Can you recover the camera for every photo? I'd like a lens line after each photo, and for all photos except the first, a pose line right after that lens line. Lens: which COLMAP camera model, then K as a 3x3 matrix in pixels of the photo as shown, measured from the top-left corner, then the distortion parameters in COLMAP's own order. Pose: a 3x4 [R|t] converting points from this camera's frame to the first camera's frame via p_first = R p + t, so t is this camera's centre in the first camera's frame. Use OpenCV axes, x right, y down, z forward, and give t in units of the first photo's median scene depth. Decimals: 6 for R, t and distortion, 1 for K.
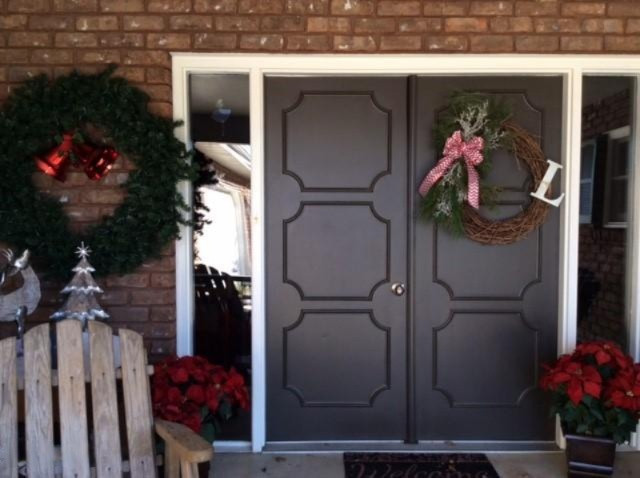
lens RADIAL K [[487.7, 0, 317.0], [0, 487.7, 238.3], [0, 0, 1]] dist [0.015363, -0.028557]
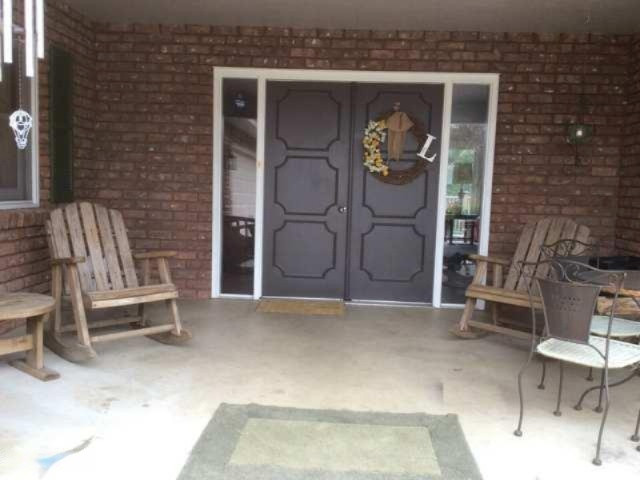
lens RADIAL K [[487.7, 0, 322.7], [0, 487.7, 240.2], [0, 0, 1]] dist [0.015363, -0.028557]
pose [[0.997708, 0.039314, -0.055066, 0.214229], [-0.036544, 0.998058, 0.050448, 0.137734], [0.056942, -0.048320, 0.997207, -0.755083]]
